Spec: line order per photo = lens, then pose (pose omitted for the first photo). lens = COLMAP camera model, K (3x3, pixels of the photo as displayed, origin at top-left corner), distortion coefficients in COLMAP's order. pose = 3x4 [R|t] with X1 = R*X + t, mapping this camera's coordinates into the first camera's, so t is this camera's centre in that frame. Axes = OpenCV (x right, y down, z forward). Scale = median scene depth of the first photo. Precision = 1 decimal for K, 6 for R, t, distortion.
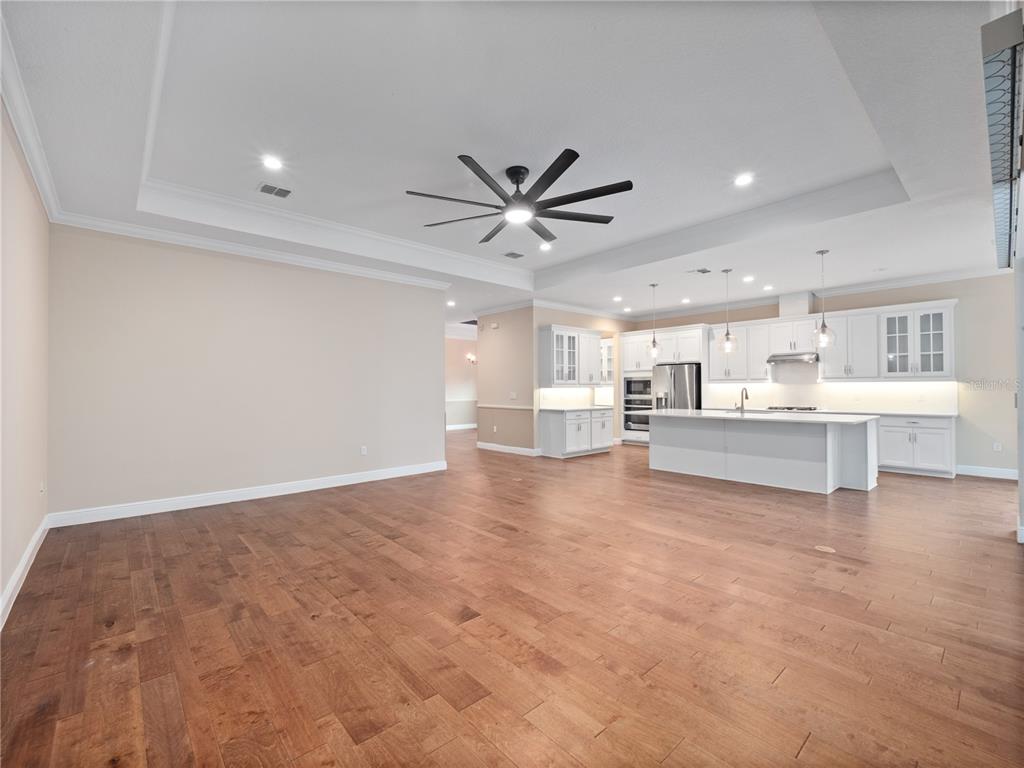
lens RADIAL K [[449.4, 0, 512.0], [0, 449.4, 387.1], [0, 0, 1]] dist [-0.003528, -0.000141]
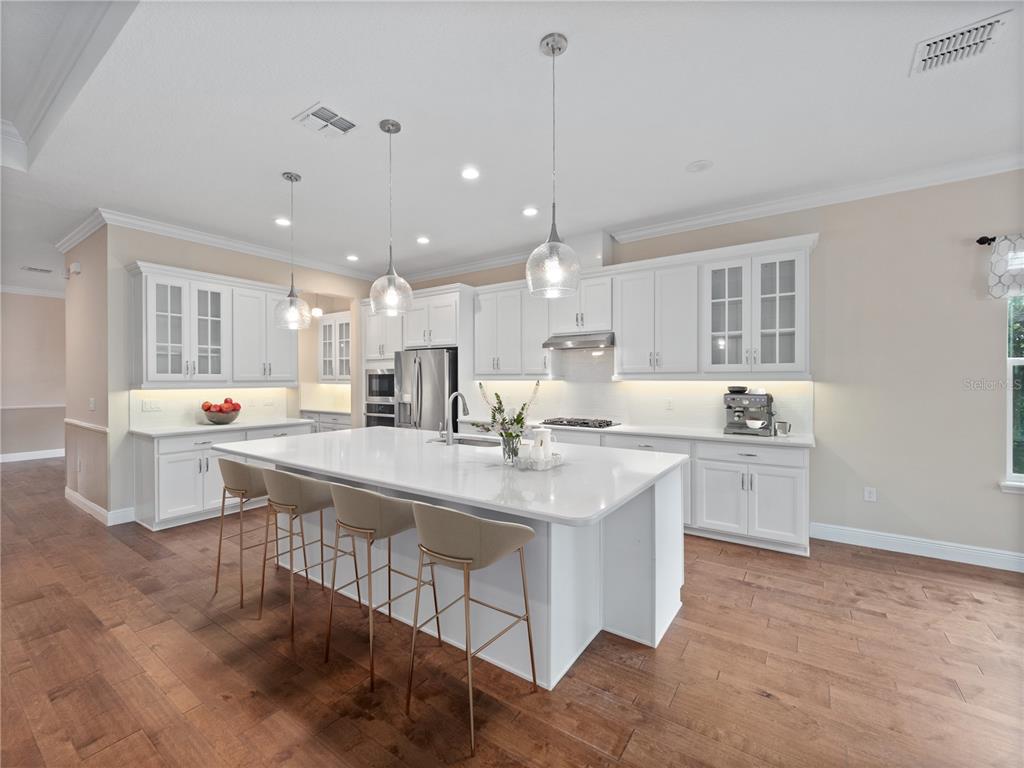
lens RADIAL K [[443.1, 0, 508.5], [0, 443.1, 389.2], [0, 0, 1]] dist [-0.002009, -0.000180]
pose [[0.971598, -0.002508, 0.236624, 0.375347], [-0.003077, 0.999725, 0.023232, -0.011222], [-0.236617, -0.023301, 0.971323, 0.423919]]
